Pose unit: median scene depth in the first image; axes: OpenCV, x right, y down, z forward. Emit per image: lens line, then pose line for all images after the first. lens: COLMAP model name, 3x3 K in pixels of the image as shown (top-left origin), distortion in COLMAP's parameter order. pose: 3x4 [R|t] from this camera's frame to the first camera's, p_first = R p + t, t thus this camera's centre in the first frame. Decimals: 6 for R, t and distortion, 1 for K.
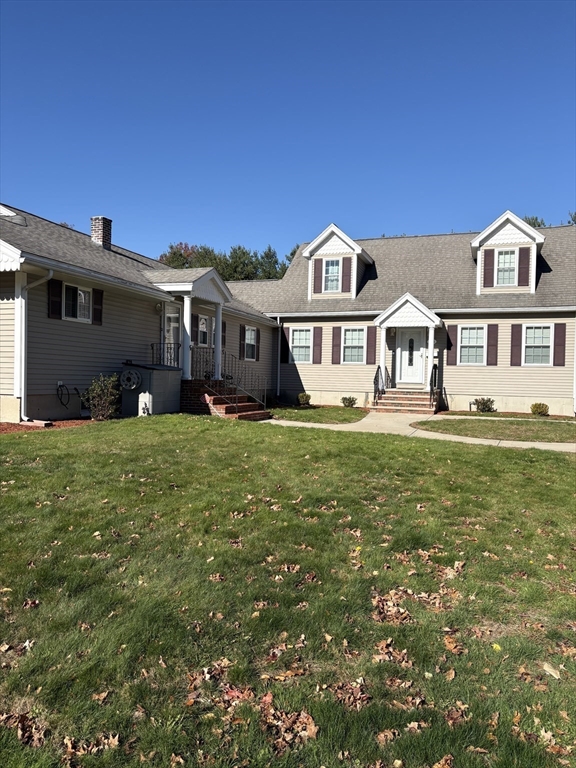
lens RADIAL K [[581.0, 0, 288.8], [0, 581.0, 386.3], [0, 0, 1]] dist [0.067496, -0.080273]
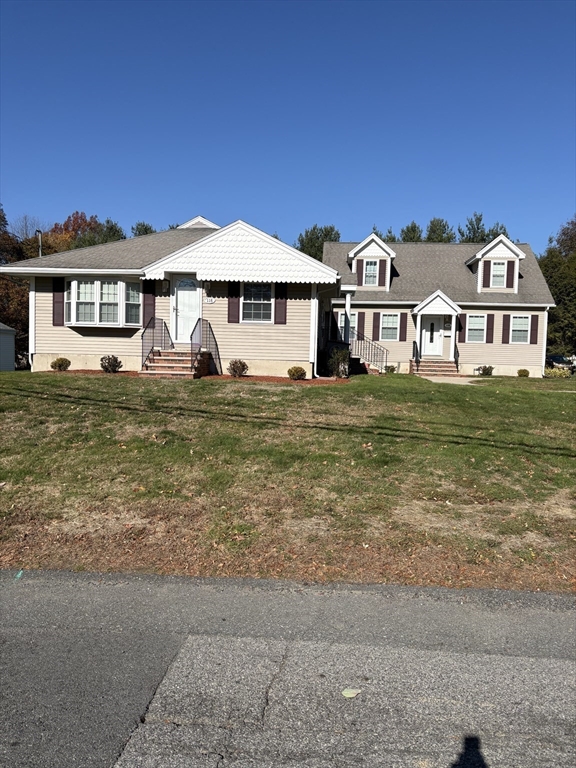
lens RADIAL K [[581.0, 0, 288.8], [0, 581.0, 386.3], [0, 0, 1]] dist [0.067496, -0.080273]
pose [[0.965952, -0.008706, 0.258577, -0.487616], [-0.003285, 0.998940, 0.045904, 0.005693], [-0.258702, -0.045191, 0.964899, -0.251172]]
